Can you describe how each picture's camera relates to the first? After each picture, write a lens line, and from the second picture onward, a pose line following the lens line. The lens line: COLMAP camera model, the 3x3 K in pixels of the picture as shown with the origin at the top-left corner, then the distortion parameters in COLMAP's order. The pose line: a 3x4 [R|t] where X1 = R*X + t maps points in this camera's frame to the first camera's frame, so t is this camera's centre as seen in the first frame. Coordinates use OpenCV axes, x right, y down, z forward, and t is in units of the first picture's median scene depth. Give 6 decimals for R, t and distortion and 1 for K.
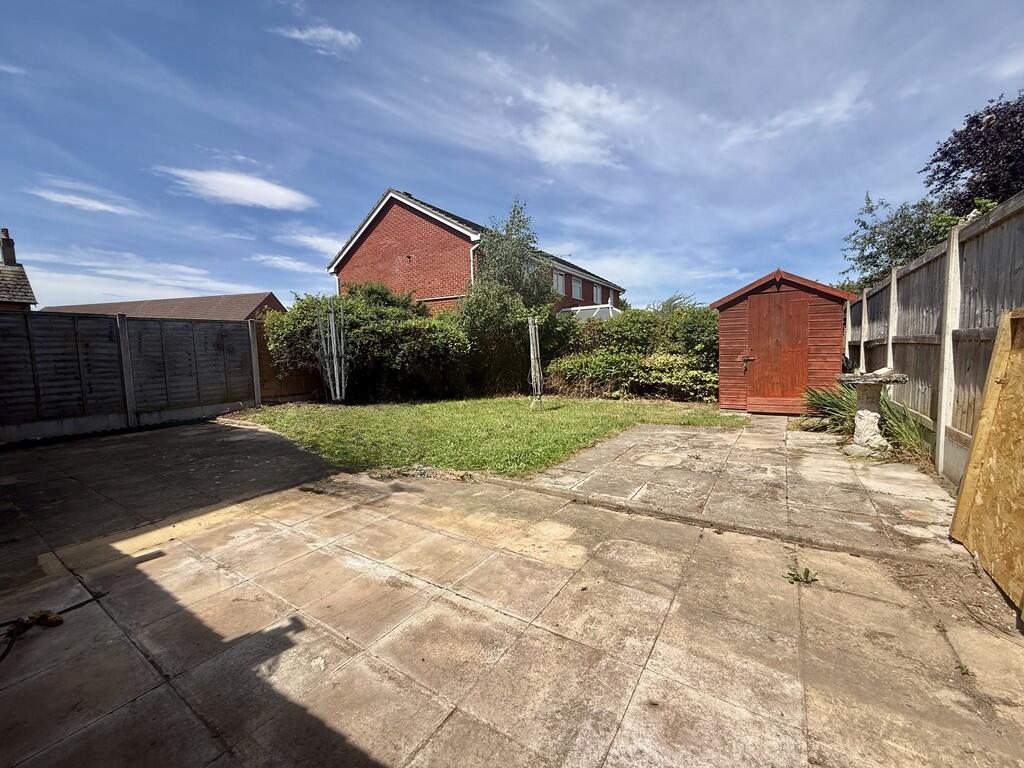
lens RADIAL K [[407.1, 0, 512.1], [0, 407.1, 385.7], [0, 0, 1]] dist [-0.000547, -0.000430]
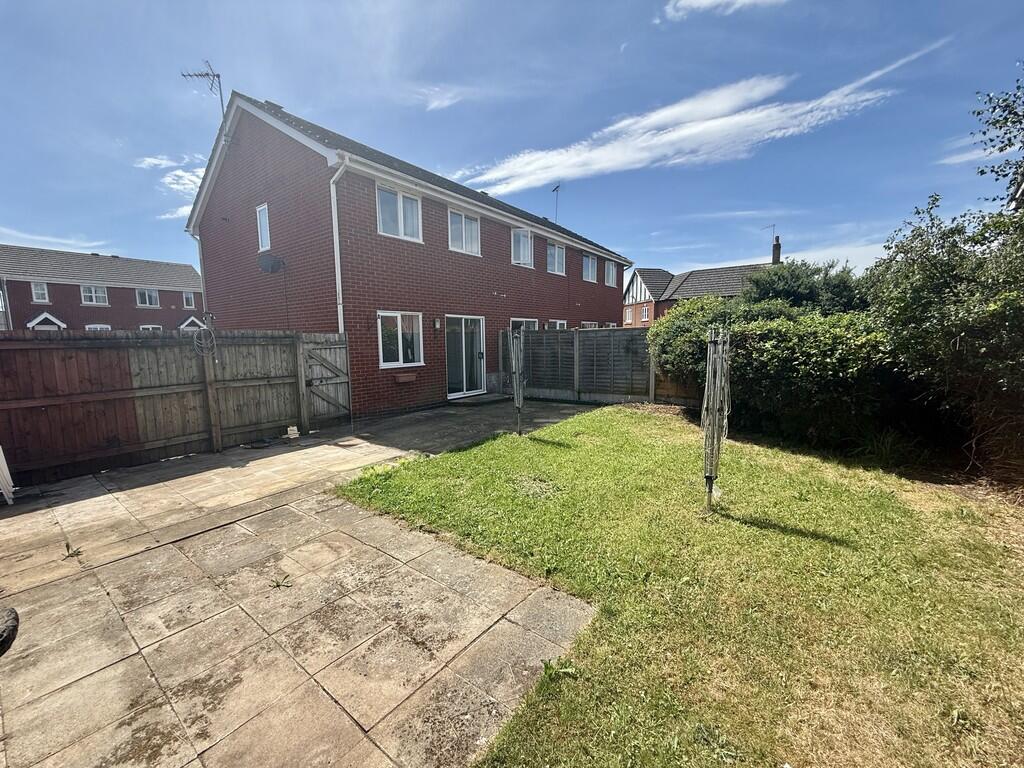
lens RADIAL K [[407.1, 0, 512.1], [0, 407.1, 385.7], [0, 0, 1]] dist [-0.000547, -0.000430]
pose [[-0.056974, 0.144213, -0.987905, 1.371429], [-0.062309, 0.987070, 0.147685, -0.372406], [0.996429, 0.069970, -0.047252, 1.795997]]
